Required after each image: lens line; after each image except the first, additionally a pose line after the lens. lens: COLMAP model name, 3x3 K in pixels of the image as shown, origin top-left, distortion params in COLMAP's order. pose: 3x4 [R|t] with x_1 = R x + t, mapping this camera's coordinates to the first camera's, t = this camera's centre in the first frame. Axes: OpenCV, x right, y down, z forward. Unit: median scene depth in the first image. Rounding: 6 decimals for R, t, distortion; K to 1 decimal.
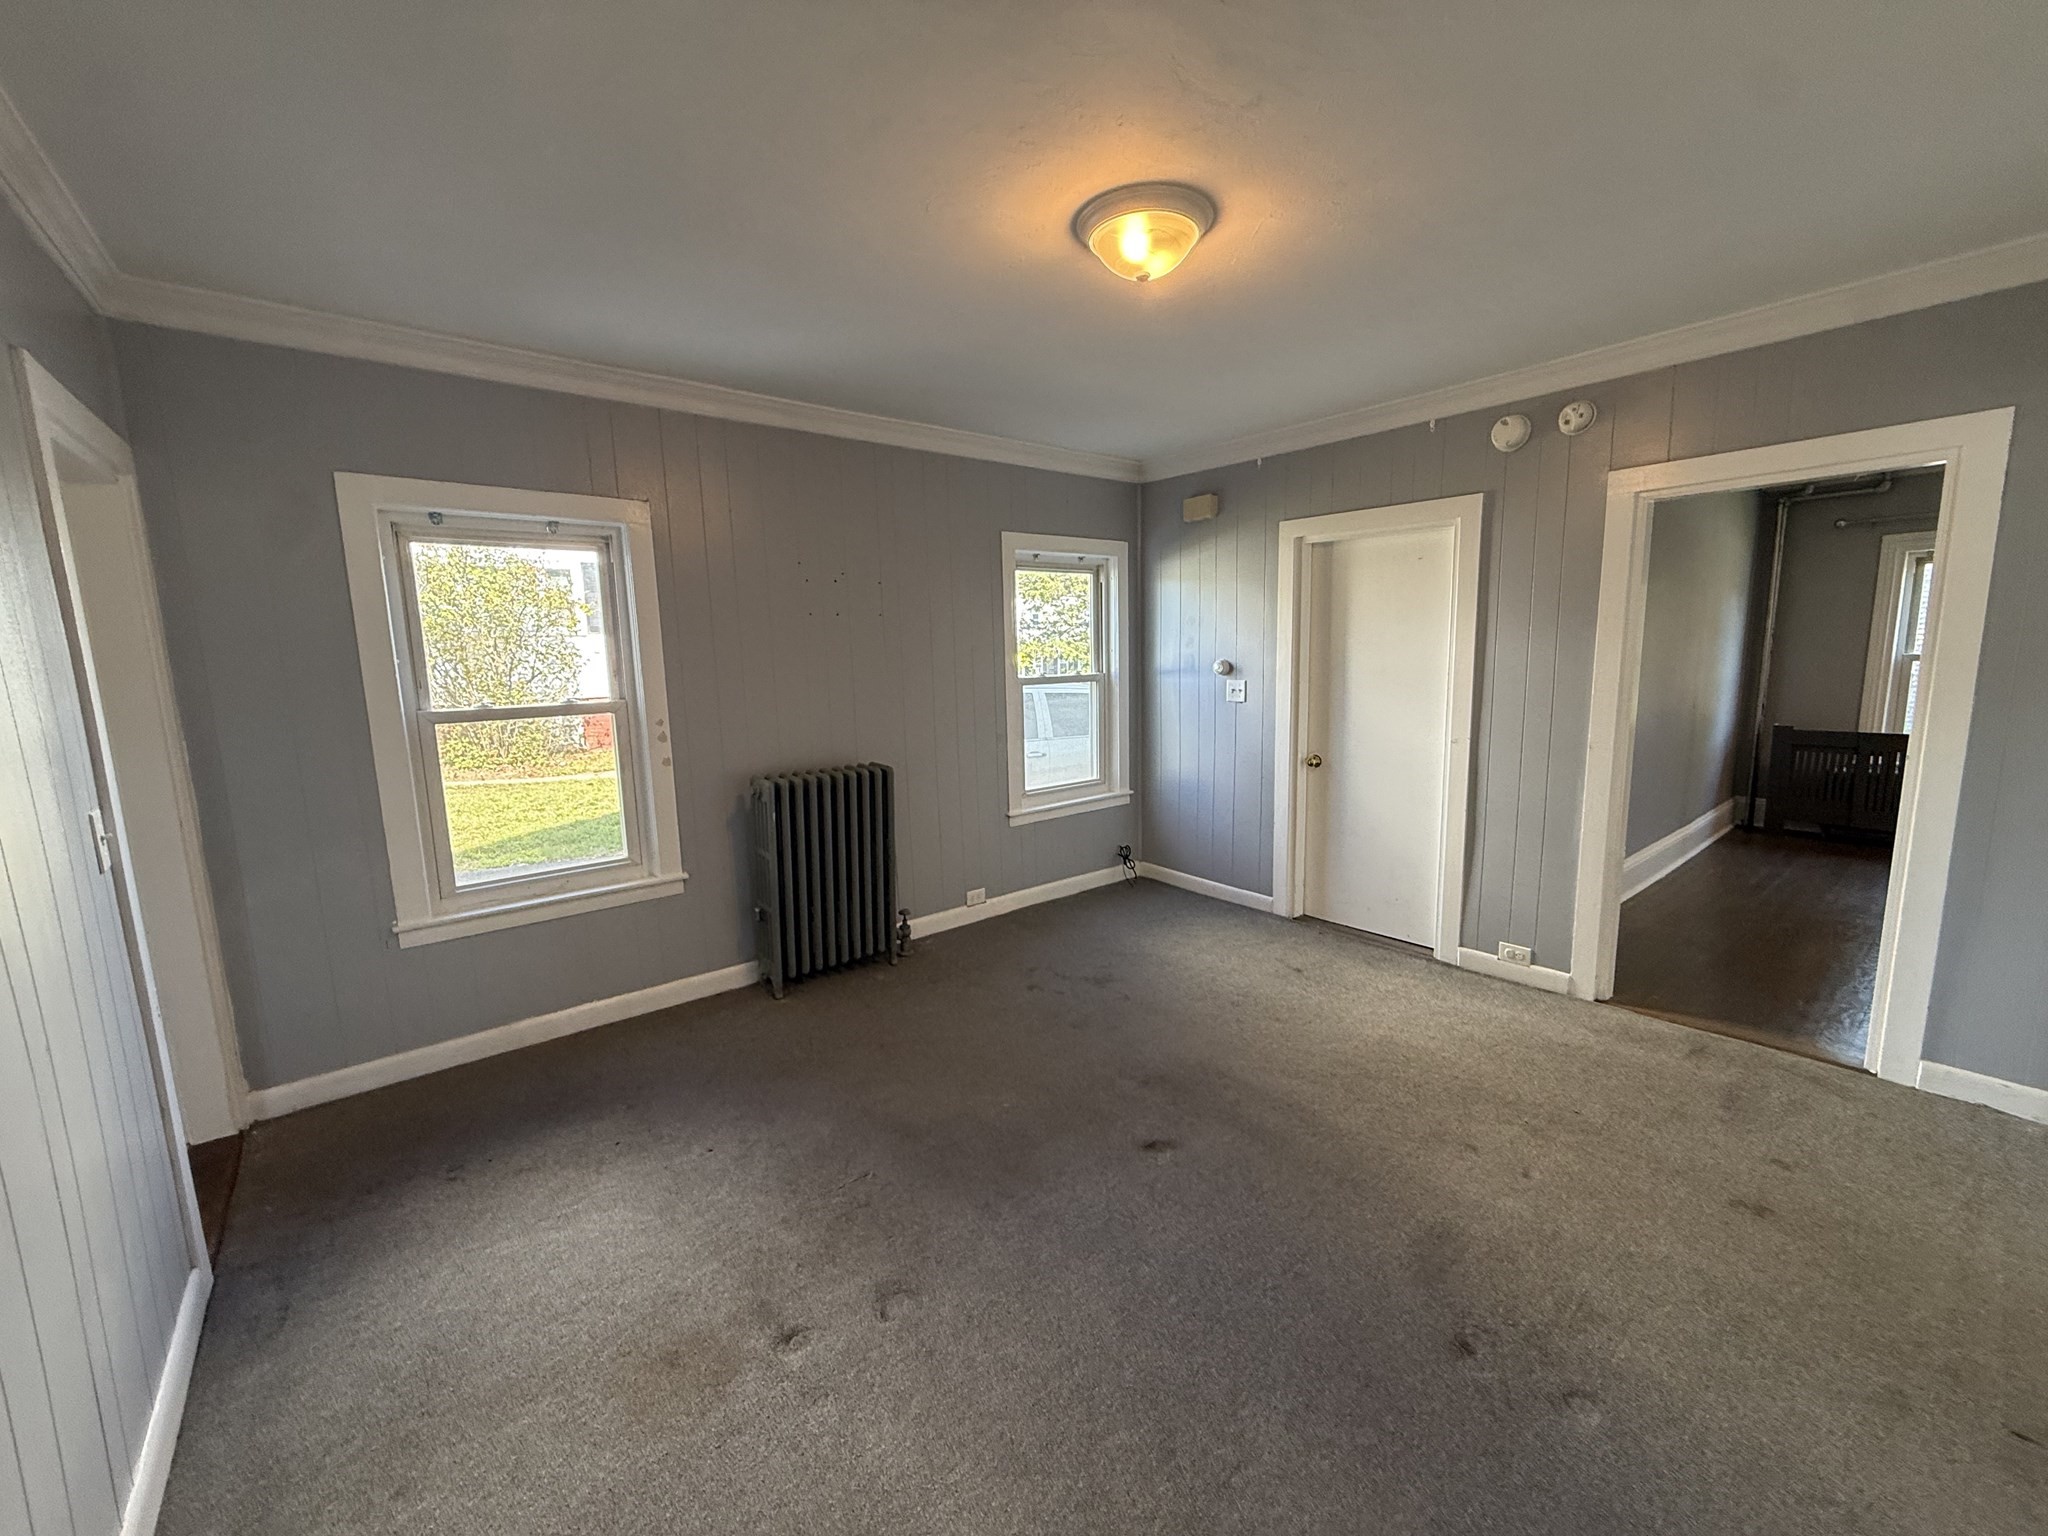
lens RADIAL K [[815.2, 0, 1019.3], [0, 815.2, 767.7], [0, 0, 1]] dist [-0.000155, 0.000023]
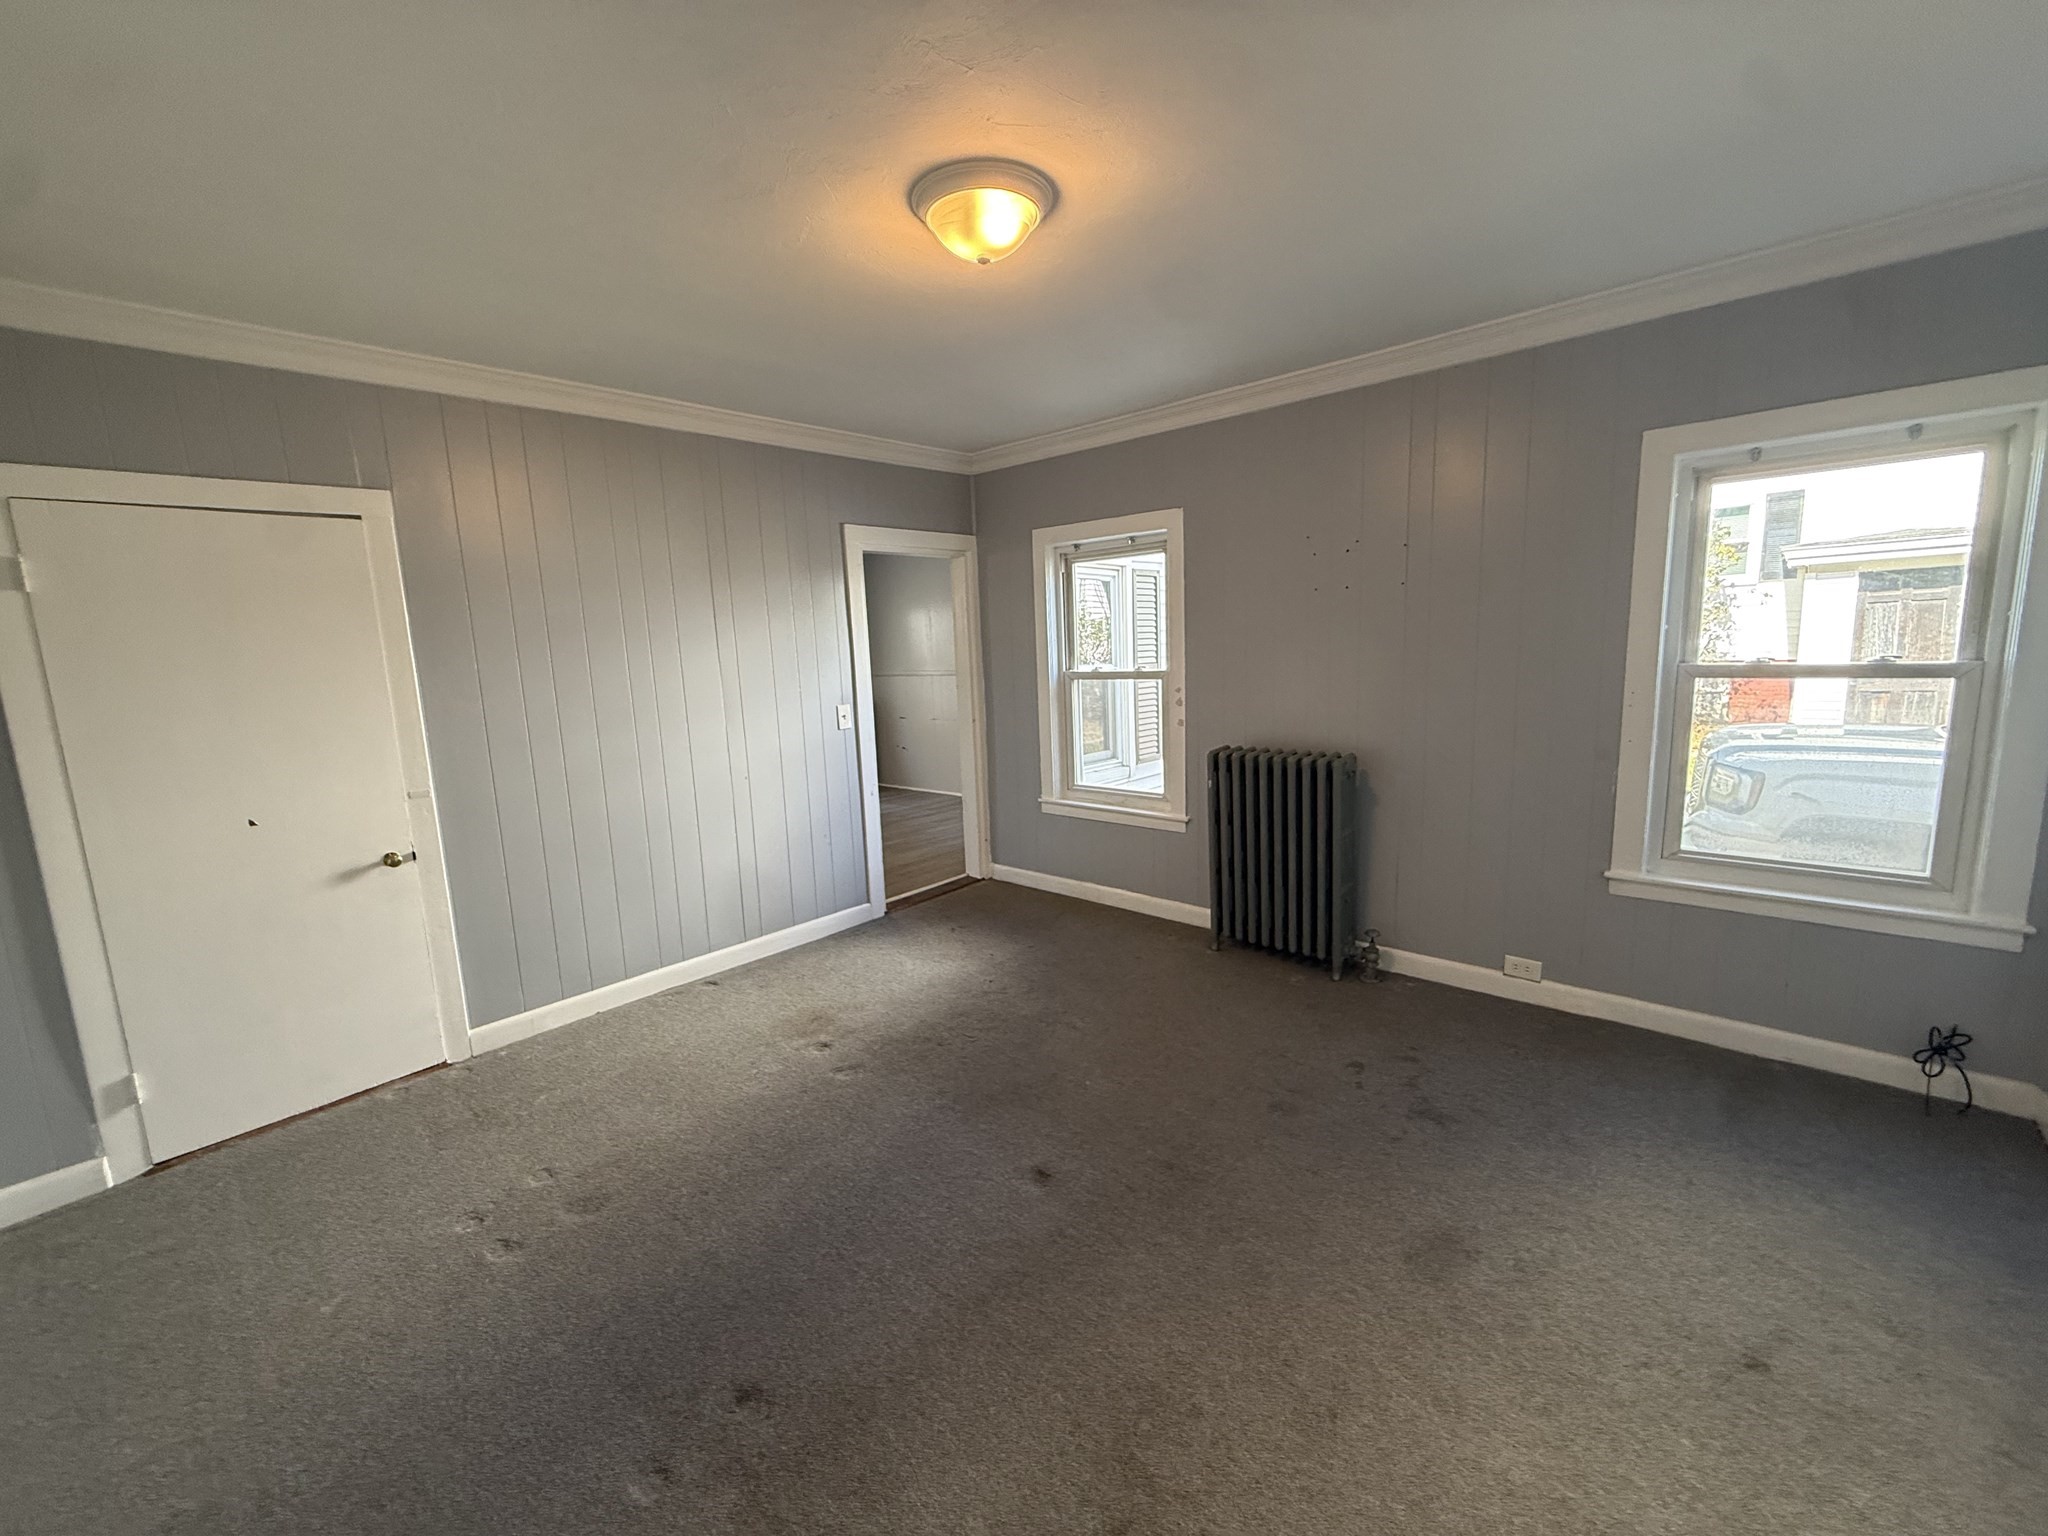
lens RADIAL K [[815.2, 0, 1019.3], [0, 815.2, 767.7], [0, 0, 1]] dist [-0.000155, 0.000023]
pose [[0.149855, 0.169443, -0.974080, 0.647497], [-0.105543, 0.982317, 0.154639, -0.092486], [0.983059, 0.079634, 0.165088, 0.506443]]
